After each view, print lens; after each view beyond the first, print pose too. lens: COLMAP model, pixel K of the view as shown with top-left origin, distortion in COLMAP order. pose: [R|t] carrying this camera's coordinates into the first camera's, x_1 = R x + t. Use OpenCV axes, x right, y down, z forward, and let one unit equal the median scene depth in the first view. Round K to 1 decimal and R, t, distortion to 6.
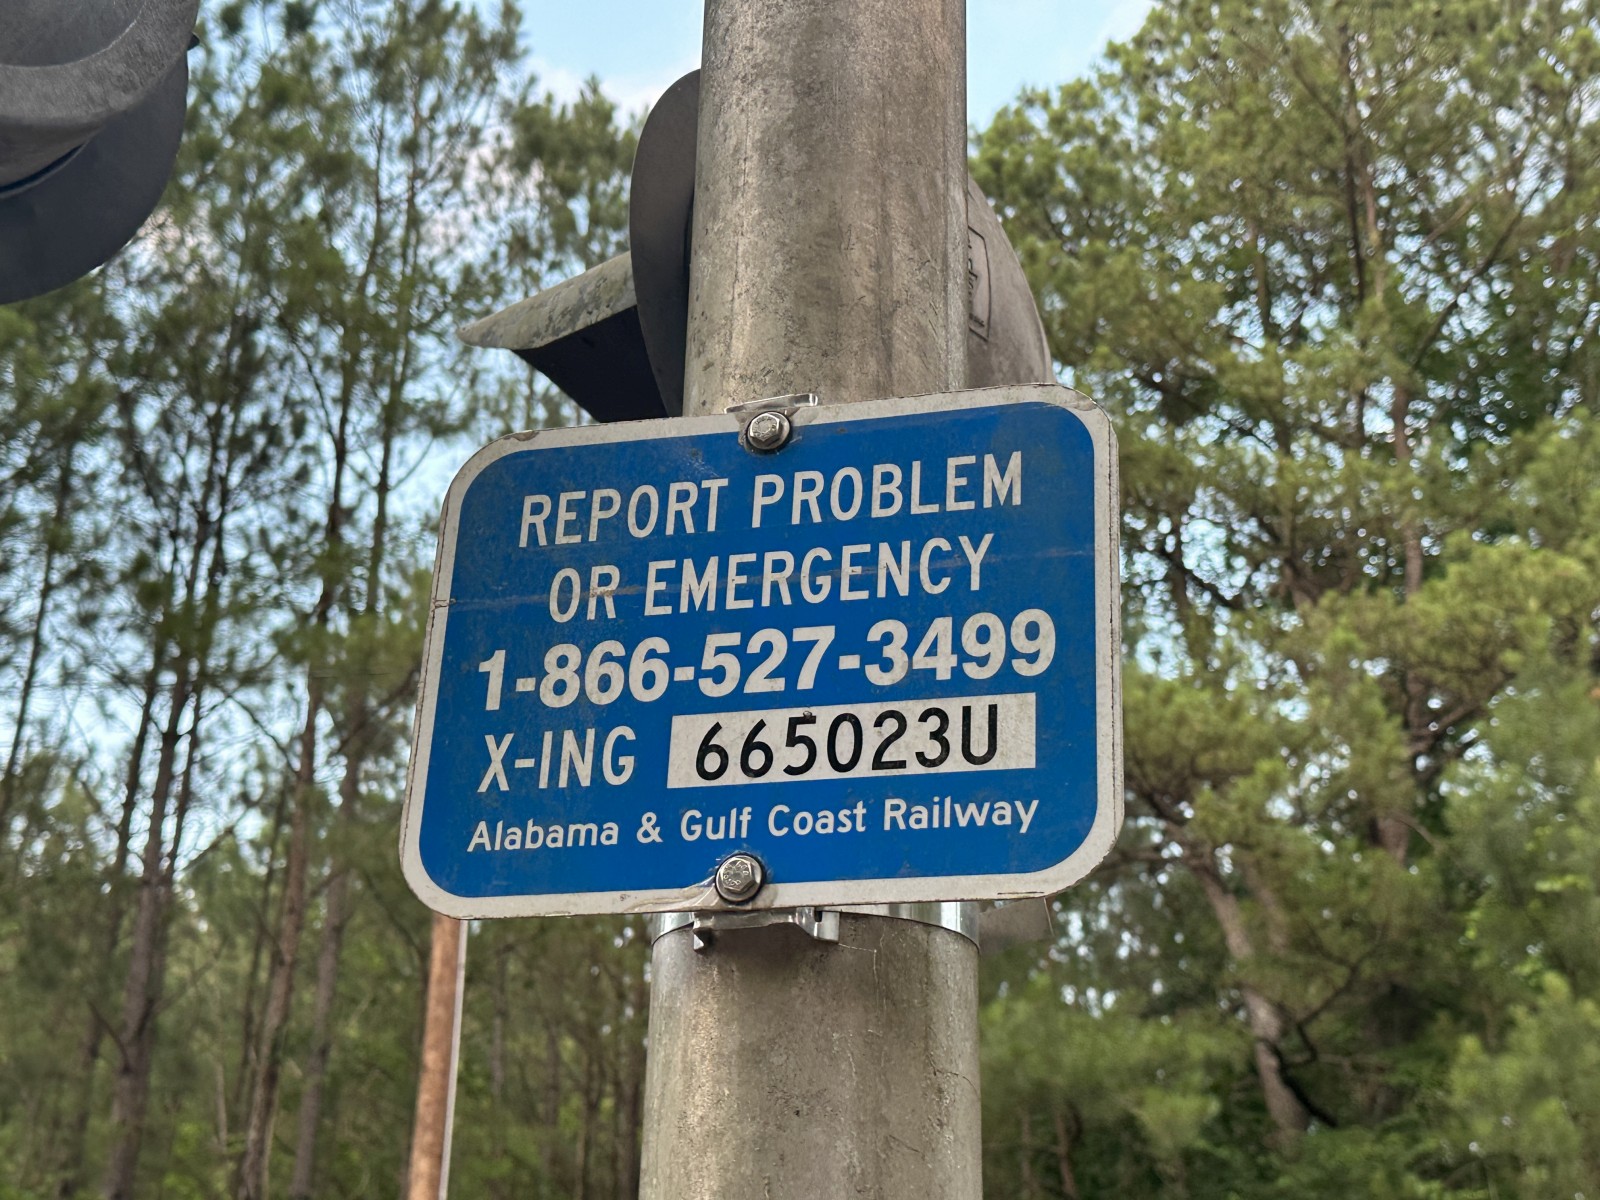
lens RADIAL K [[2153.1, 0, 792.5], [0, 2153.1, 612.0], [0, 0, 1]] dist [0.081560, 0.000000]
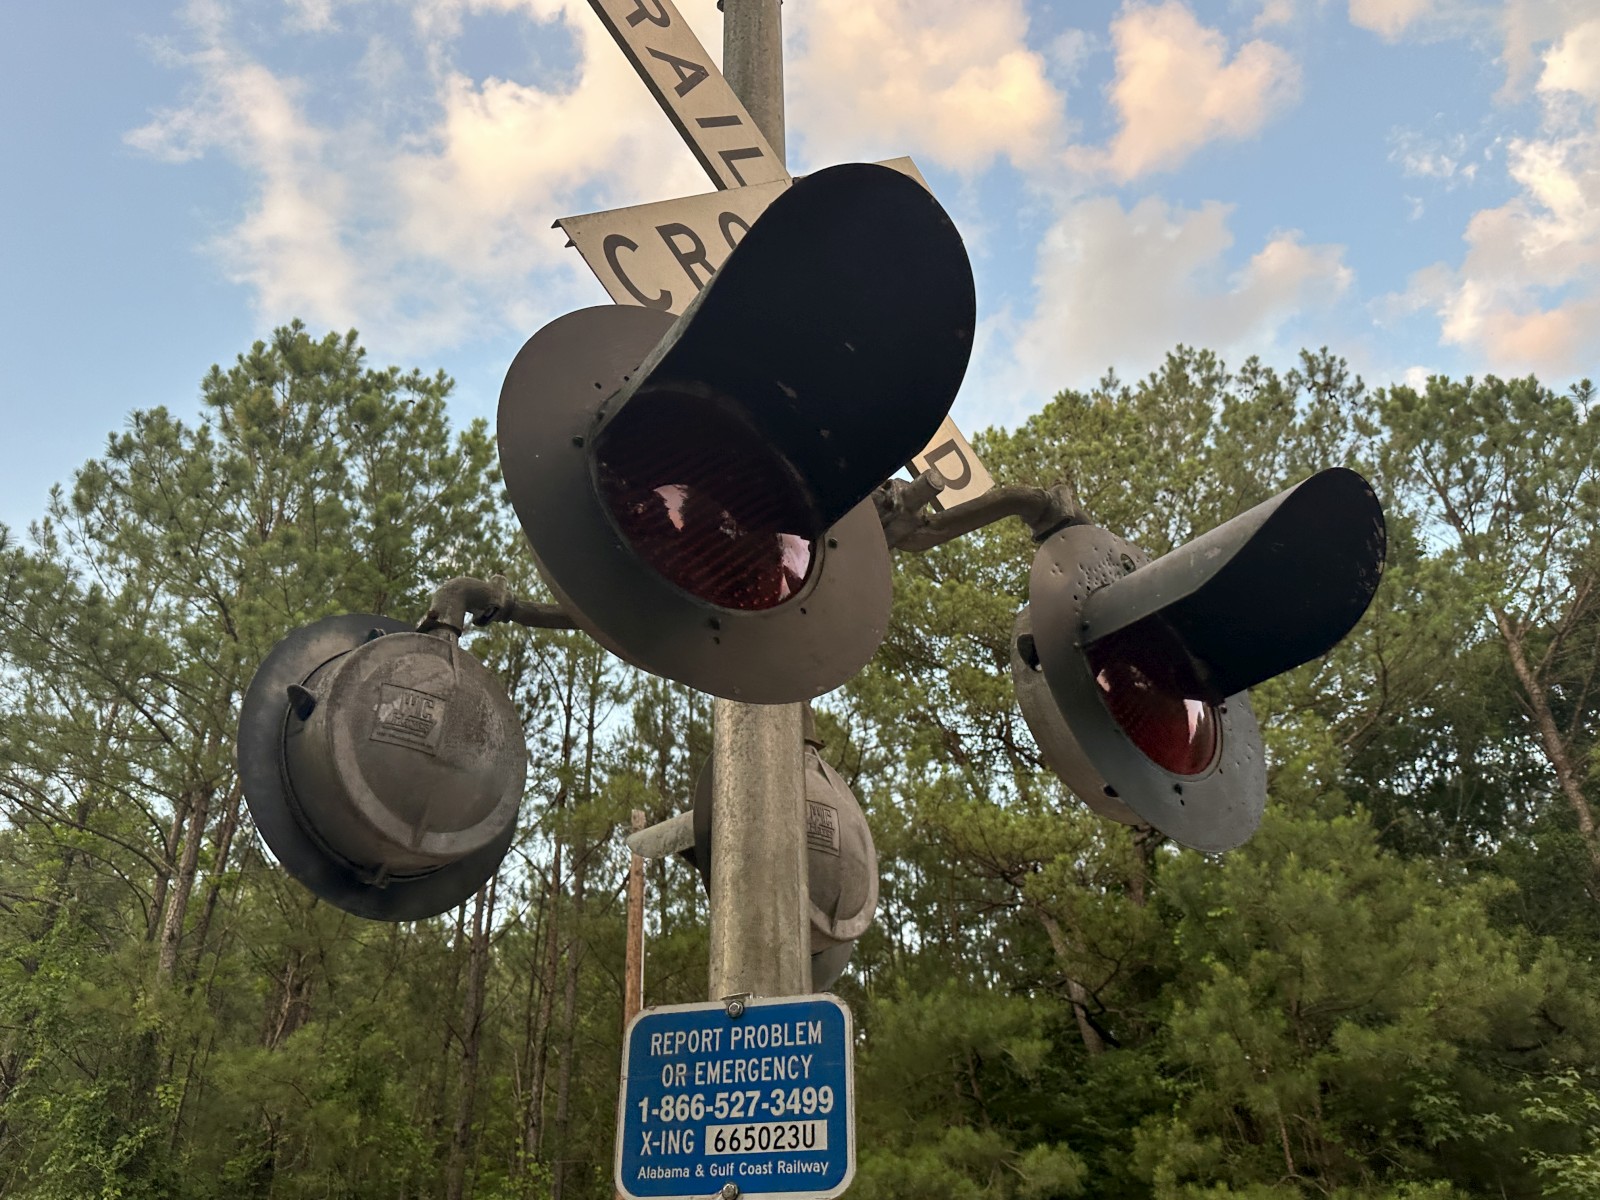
lens RADIAL K [[1140.4, 0, 792.3], [0, 1140.4, 619.1], [0, 0, 1]] dist [0.040228, -0.045396]
pose [[0.997970, -0.063245, -0.007446, 0.005332], [0.061720, 0.989395, -0.131484, -0.019369], [0.015683, 0.130758, 0.991290, -0.028708]]
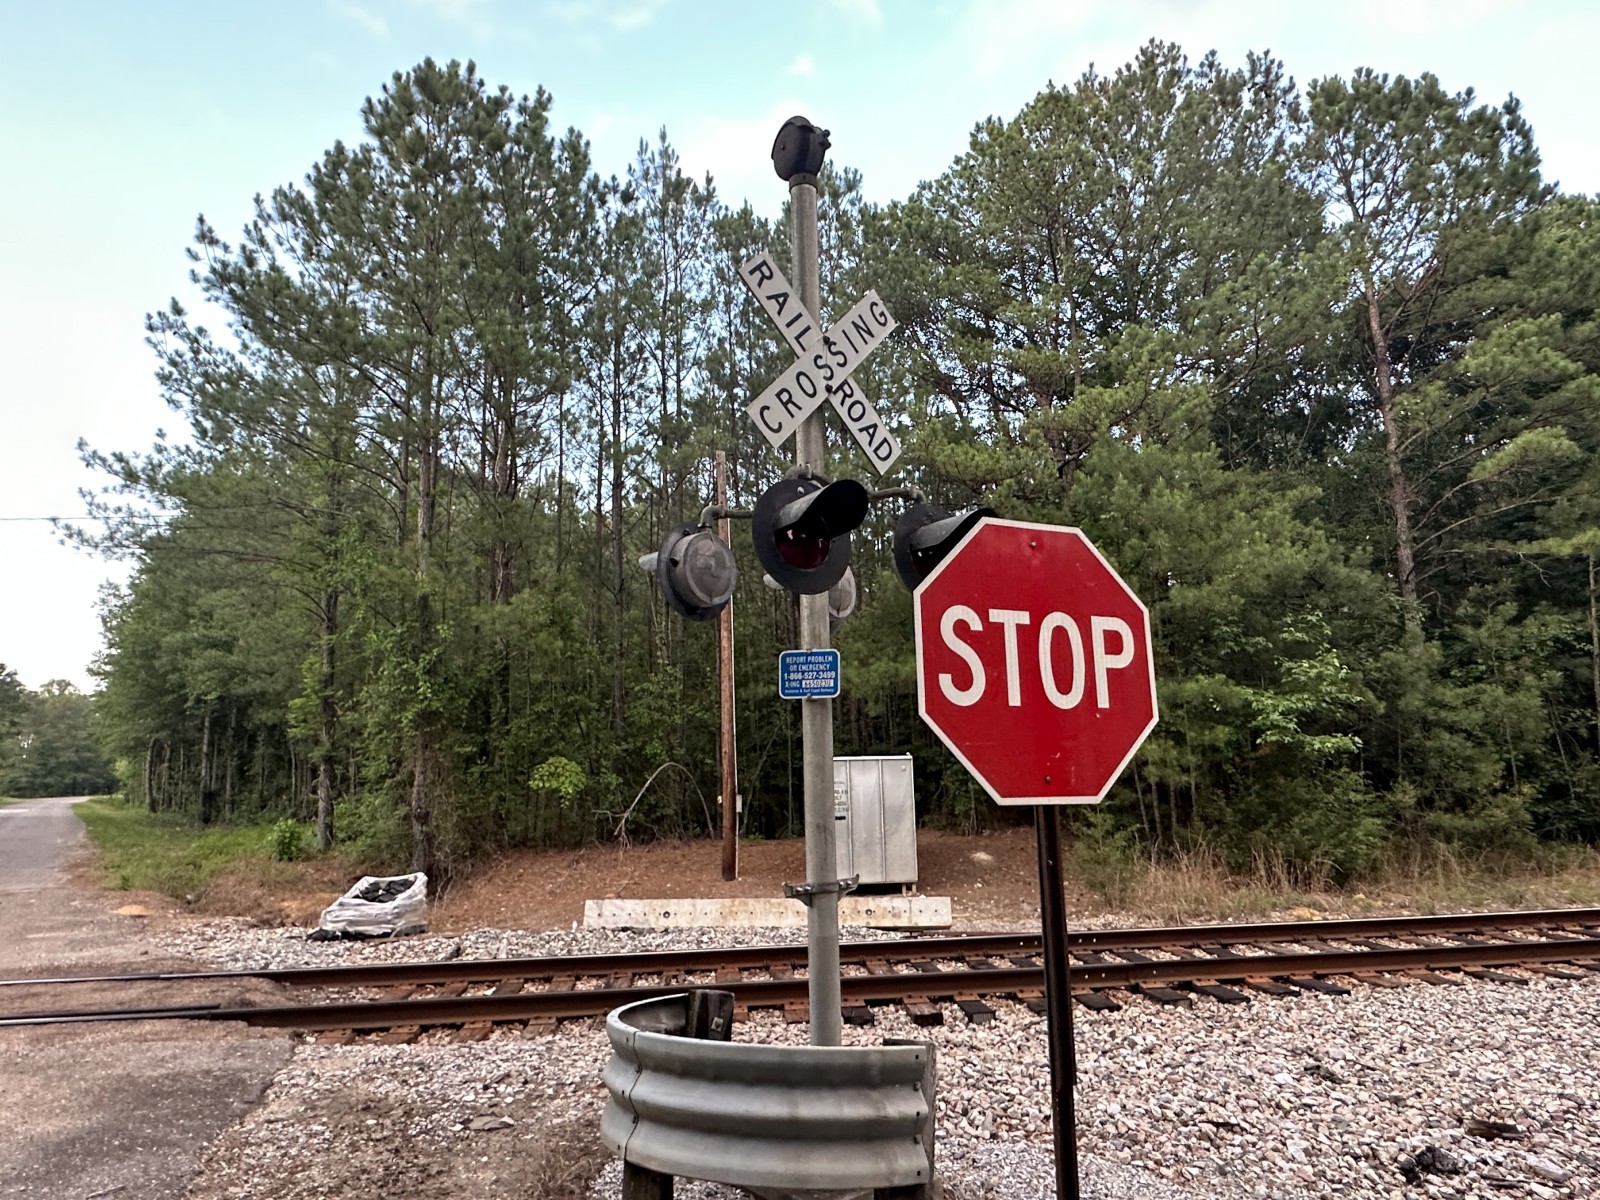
lens RADIAL K [[925.8, 0, 801.5], [0, 925.8, 605.9], [0, 0, 1]] dist [0.017444, 0.003740]
pose [[0.995902, -0.064798, -0.063094, 0.012635], [0.078520, 0.965664, 0.247643, -0.071449], [0.044881, -0.251582, 0.966795, -0.167693]]
